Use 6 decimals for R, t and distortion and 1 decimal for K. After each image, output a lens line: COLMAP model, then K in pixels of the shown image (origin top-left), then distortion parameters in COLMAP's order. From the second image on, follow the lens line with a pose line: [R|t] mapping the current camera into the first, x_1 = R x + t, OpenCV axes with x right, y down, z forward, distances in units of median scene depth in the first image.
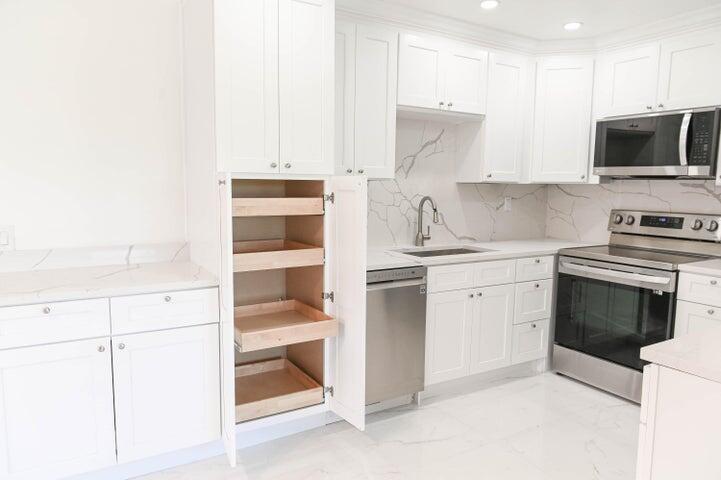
lens RADIAL K [[501.9, 0, 360.5], [0, 501.9, 240.0], [0, 0, 1]] dist [-0.003228, -0.000607]
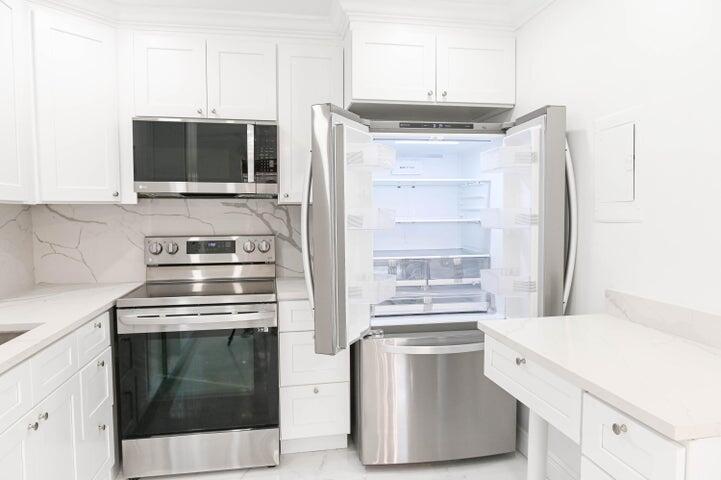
lens RADIAL K [[501.9, 0, 360.5], [0, 501.9, 240.0], [0, 0, 1]] dist [-0.003228, -0.000607]
pose [[0.365312, -0.068088, 0.928392, -0.104610], [0.111185, 0.993373, 0.029103, -0.044122], [-0.924221, 0.092591, 0.370462, 0.431113]]
